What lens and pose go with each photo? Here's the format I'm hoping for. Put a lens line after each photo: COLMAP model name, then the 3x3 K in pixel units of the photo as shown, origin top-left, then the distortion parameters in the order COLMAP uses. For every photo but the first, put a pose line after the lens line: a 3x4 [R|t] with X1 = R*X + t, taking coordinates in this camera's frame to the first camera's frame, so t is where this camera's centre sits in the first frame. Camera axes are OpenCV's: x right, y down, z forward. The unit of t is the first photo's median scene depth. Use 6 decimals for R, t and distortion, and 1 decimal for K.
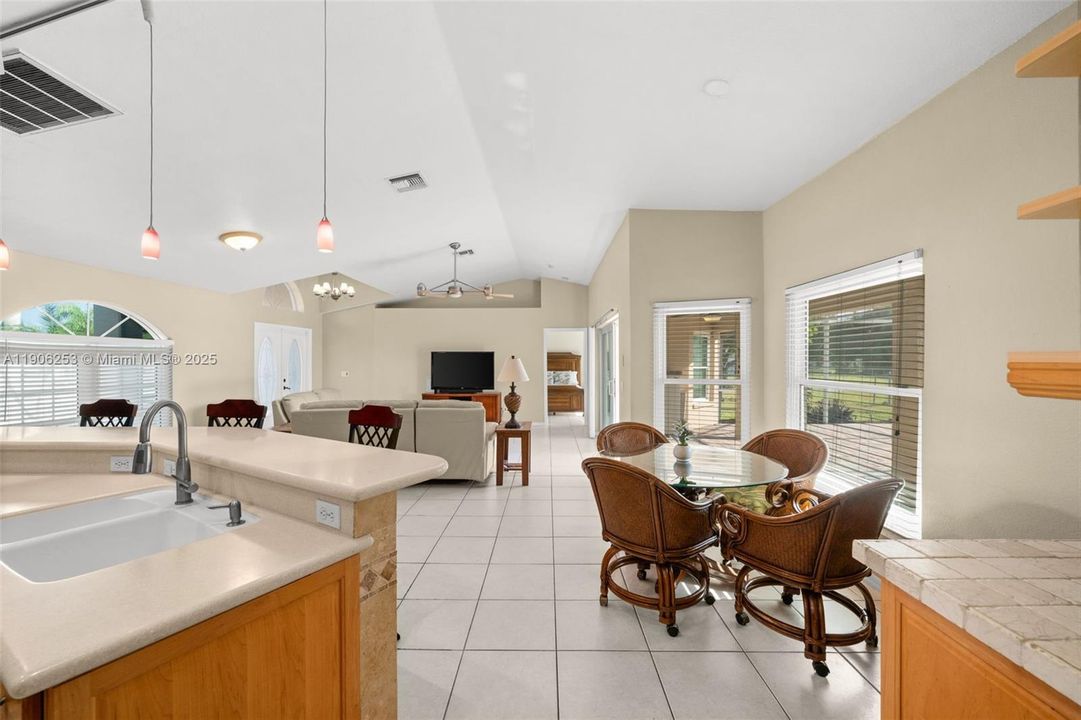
lens RADIAL K [[427.8, 0, 542.9], [0, 427.8, 359.9], [0, 0, 1]] dist [-0.000682, 0.000117]
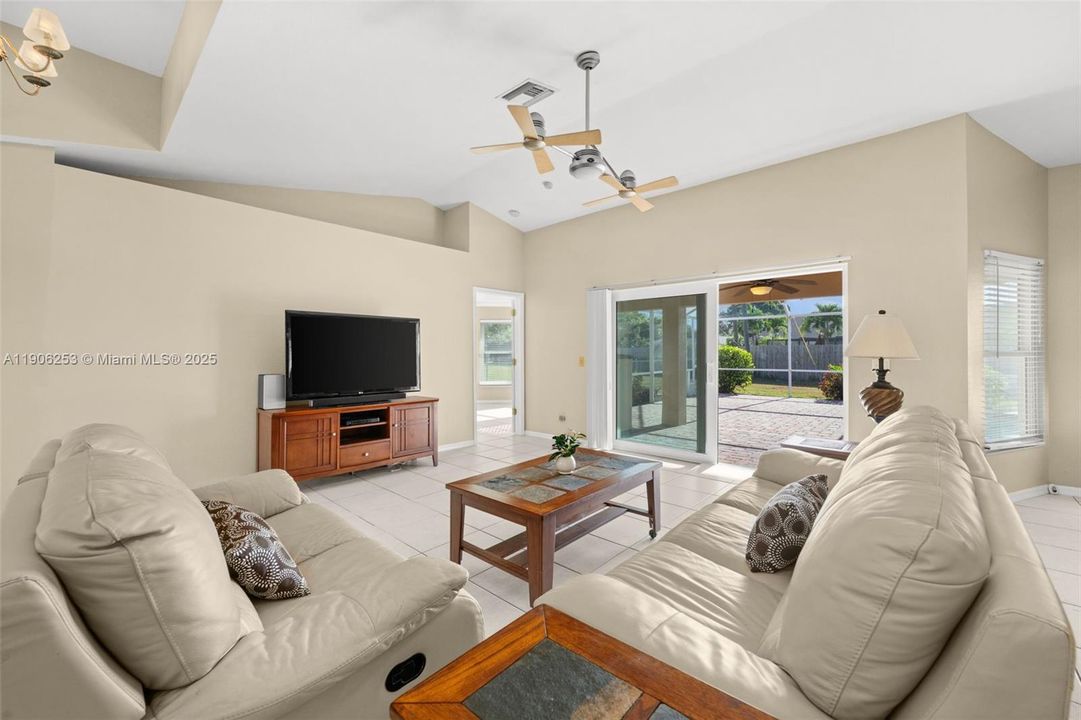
lens RADIAL K [[427.8, 0, 540.9], [0, 427.8, 351.3], [0, 0, 1]] dist [-0.000682, 0.000117]
pose [[0.663629, 0.001732, 0.748060, -0.404617], [0.001721, 0.999991, -0.003842, 0.022819], [-0.748060, 0.003837, 0.663620, 0.539738]]
